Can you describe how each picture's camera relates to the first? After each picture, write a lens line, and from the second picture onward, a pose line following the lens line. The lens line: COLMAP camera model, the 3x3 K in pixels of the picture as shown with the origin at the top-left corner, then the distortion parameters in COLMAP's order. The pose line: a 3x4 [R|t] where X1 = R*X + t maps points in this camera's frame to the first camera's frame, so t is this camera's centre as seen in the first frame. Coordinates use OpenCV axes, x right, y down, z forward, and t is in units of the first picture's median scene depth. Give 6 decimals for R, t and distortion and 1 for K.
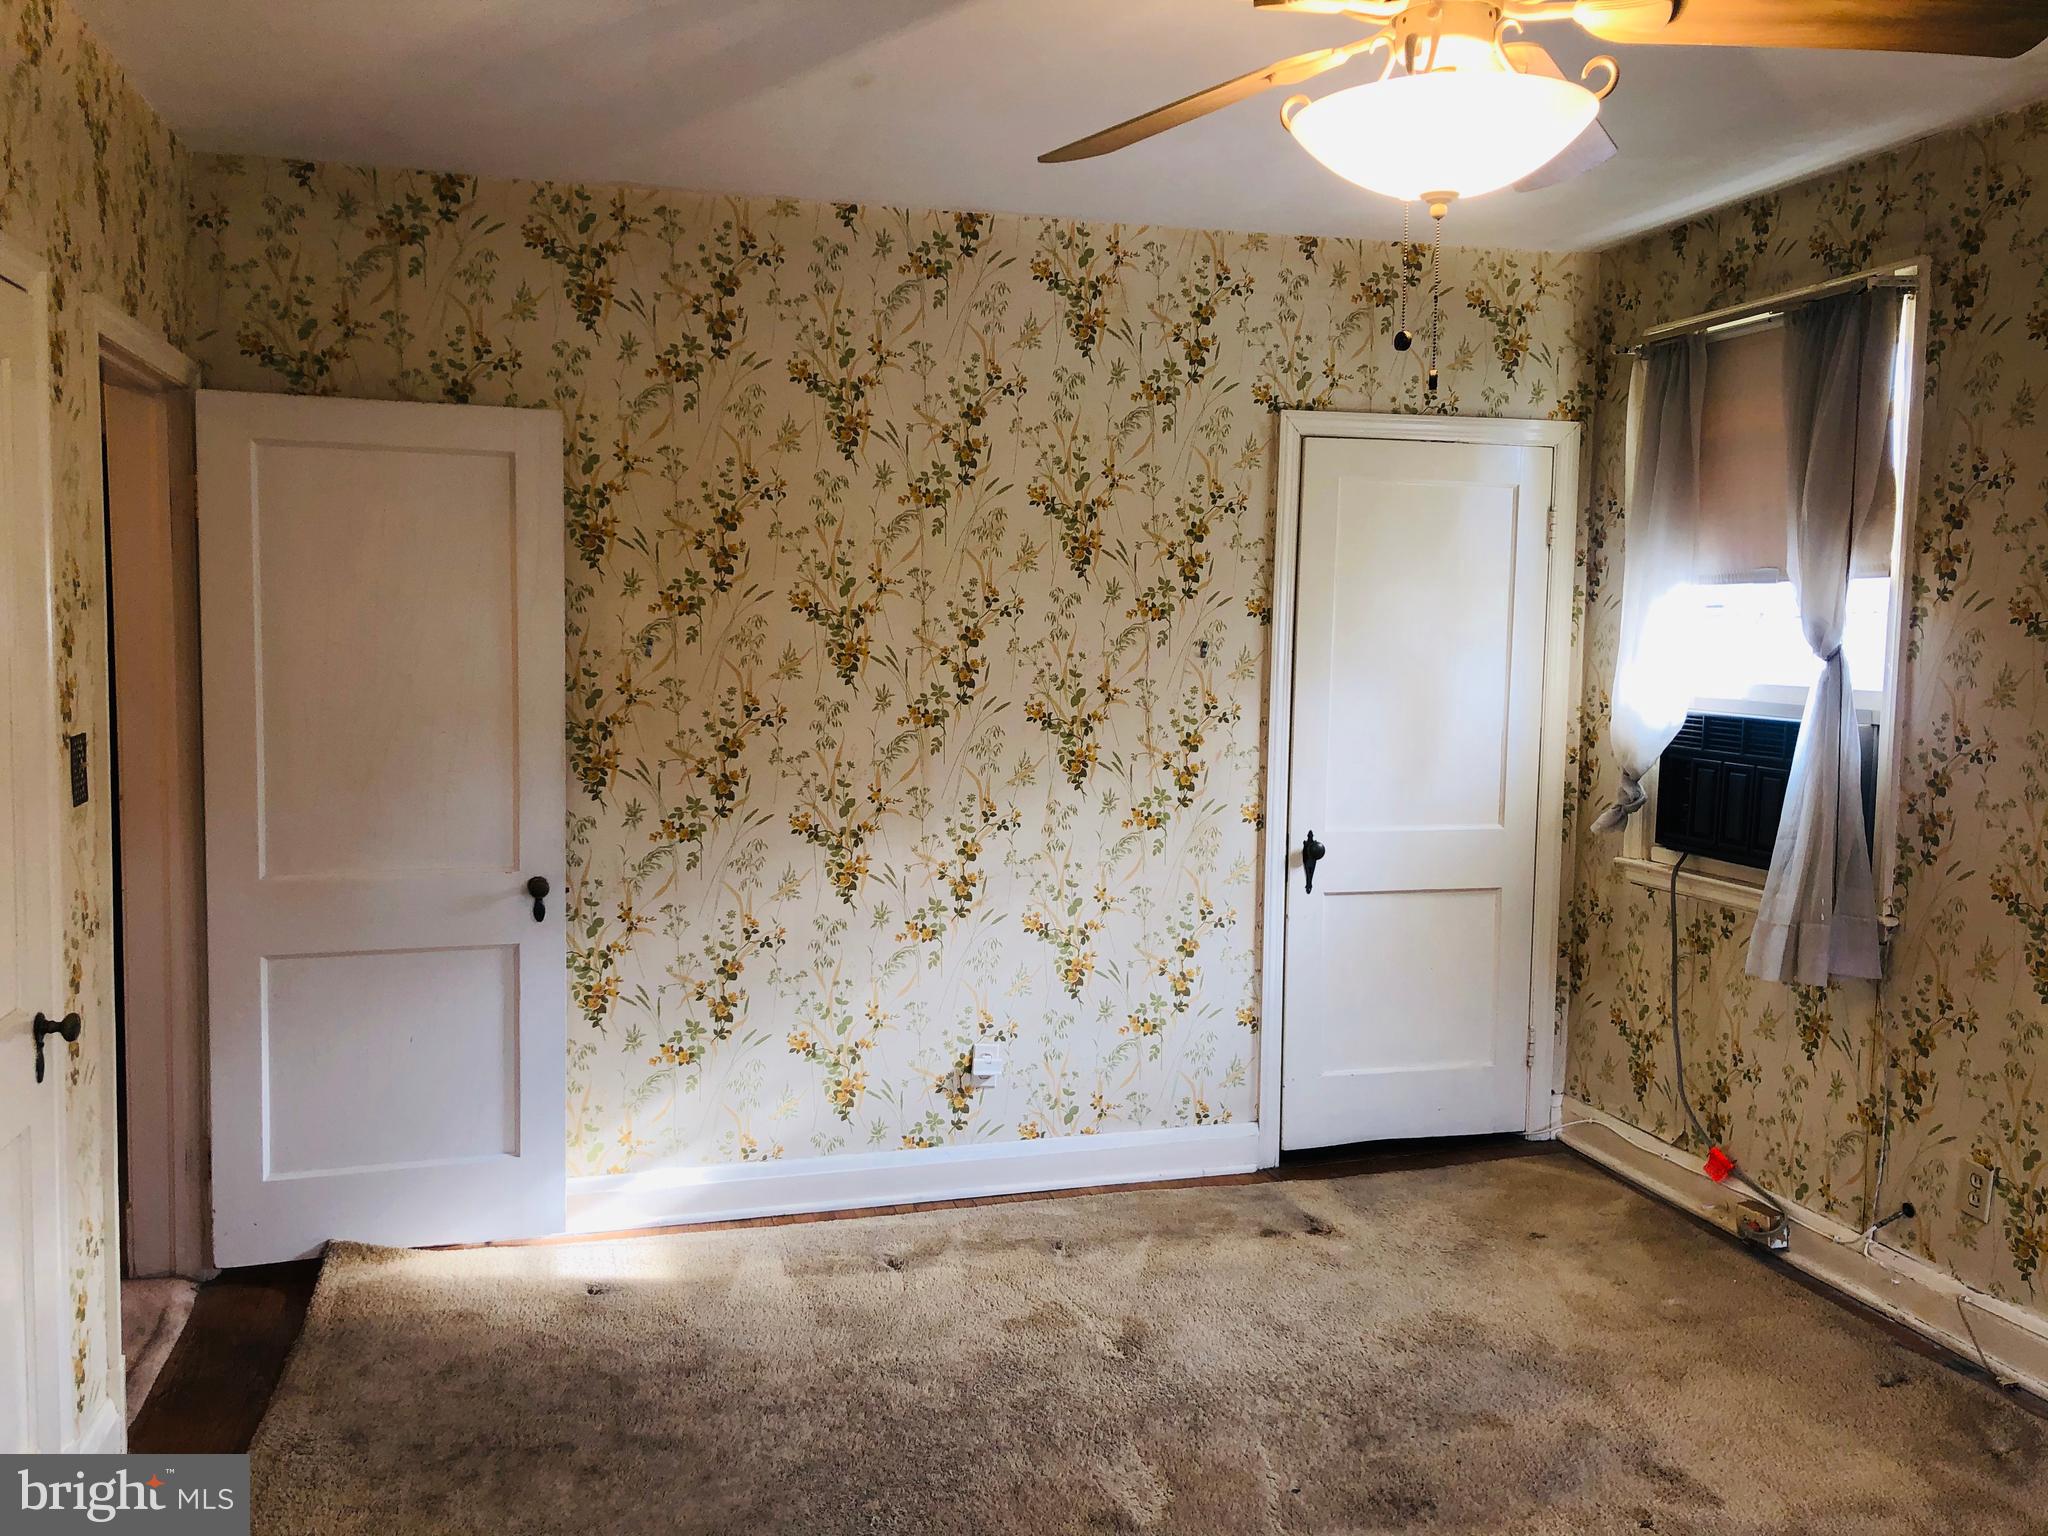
lens RADIAL K [[1646.2, 0, 1069.3], [0, 1646.2, 742.3], [0, 0, 1]] dist [0.021455, 0.002199]
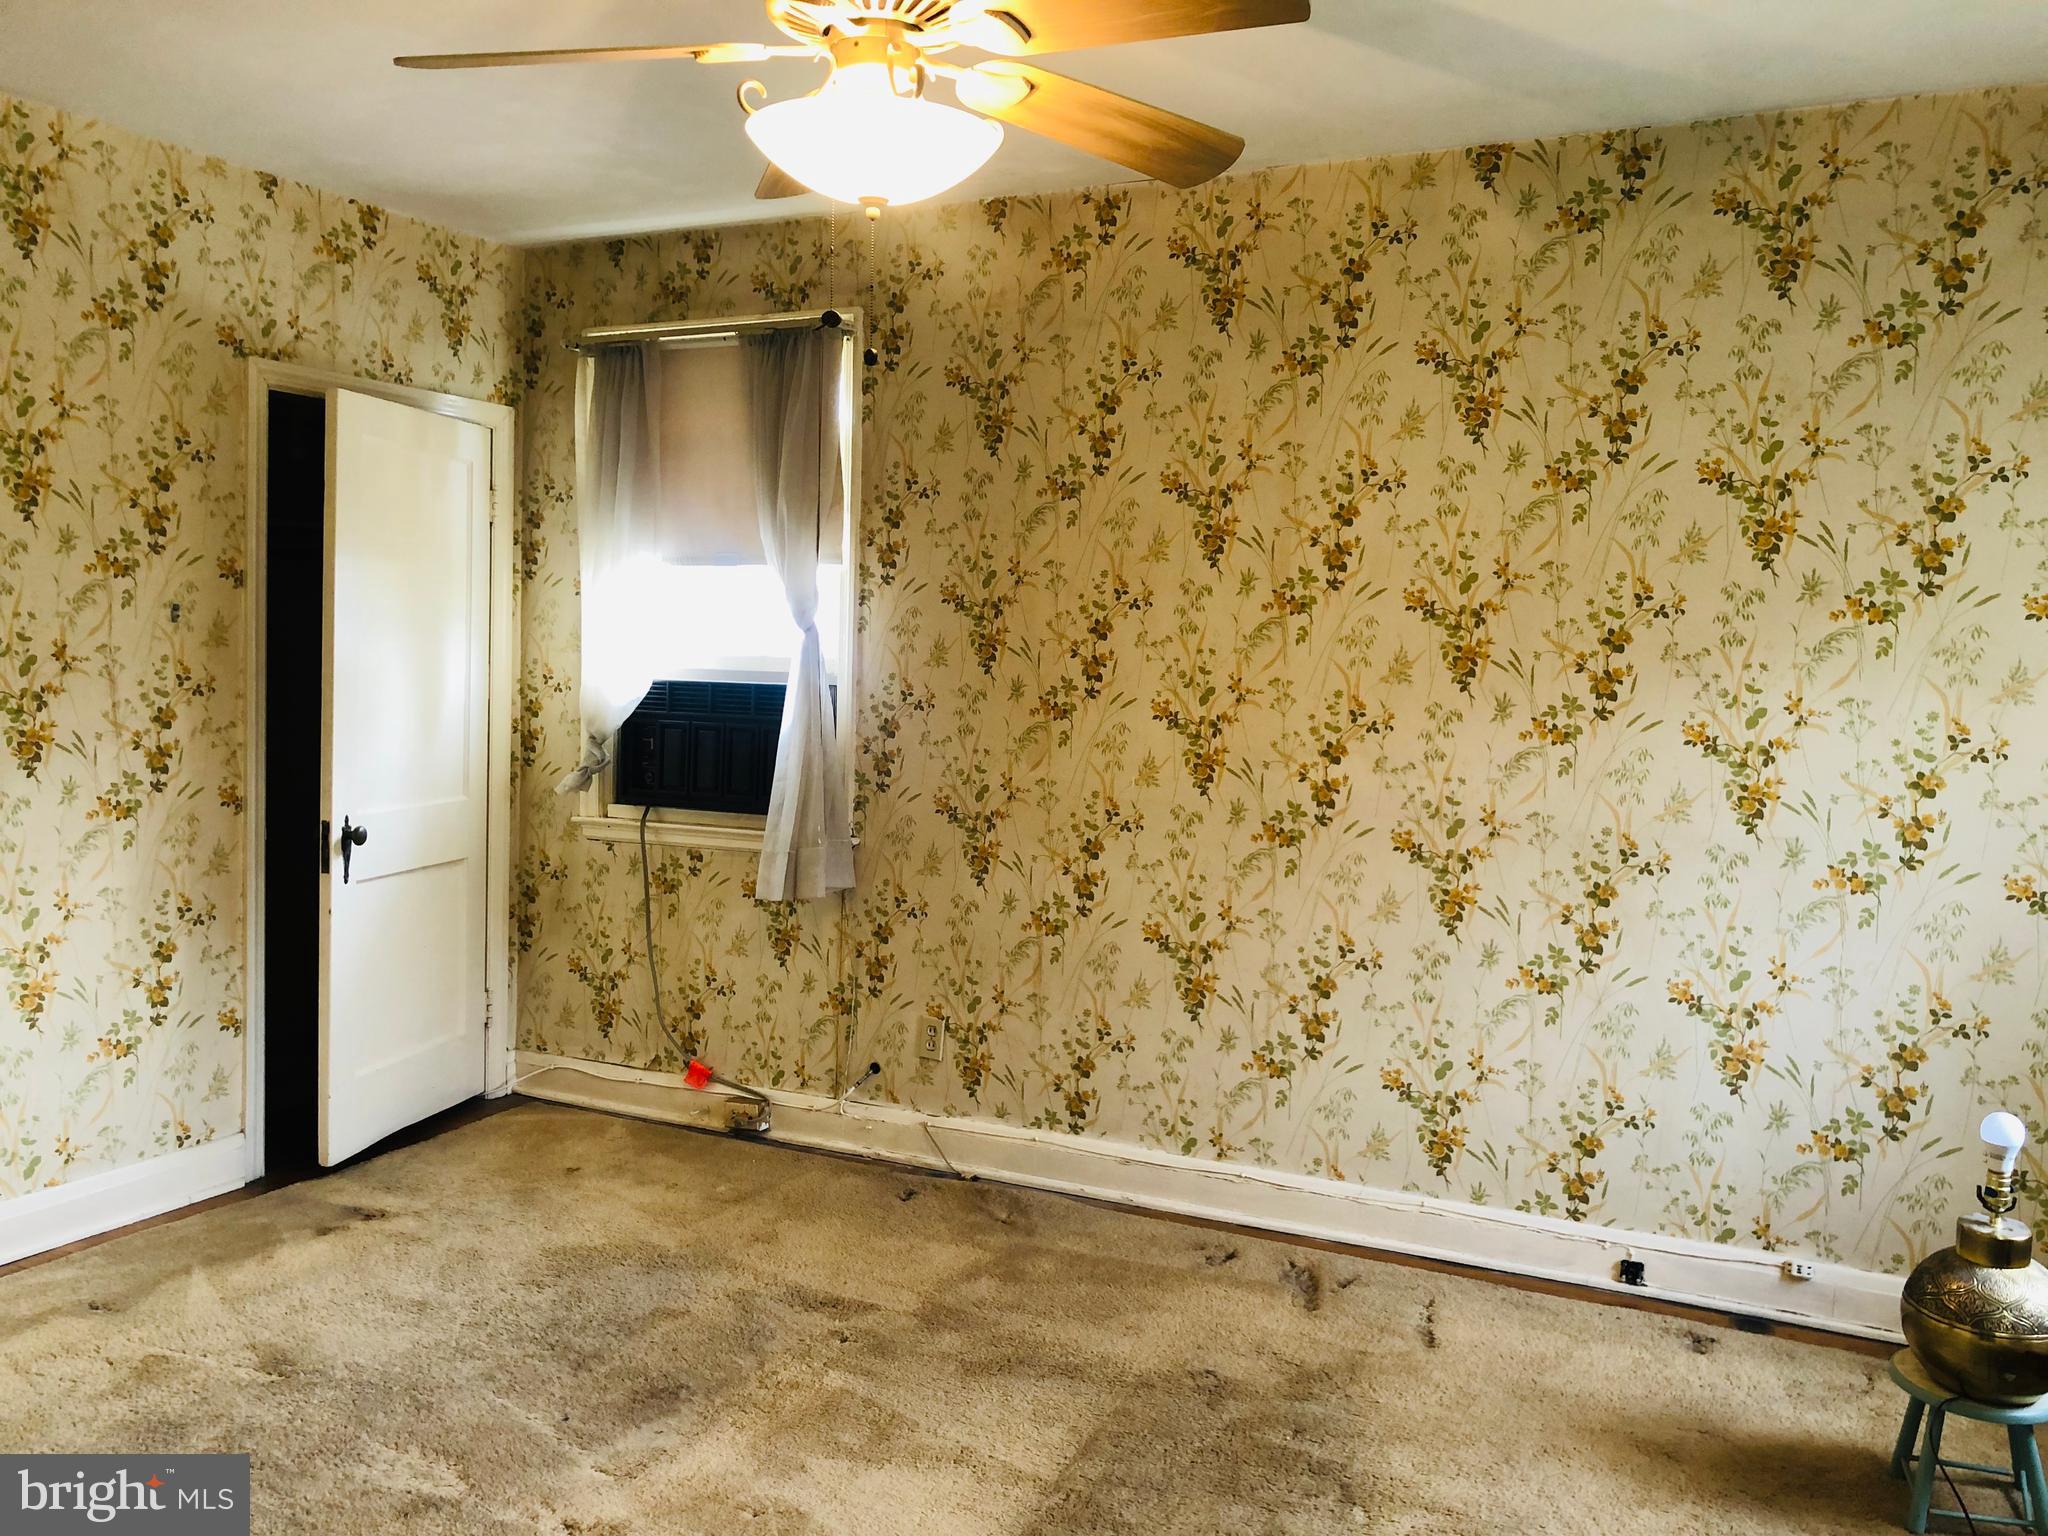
lens RADIAL K [[1637.7, 0, 1006.5], [0, 1637.7, 753.7], [0, 0, 1]] dist [0.111009, -0.193645]
pose [[0.686339, -0.040265, 0.726166, -0.299767], [0.038604, 0.999076, 0.018911, 0.022149], [-0.726257, 0.015054, 0.687259, 0.061763]]
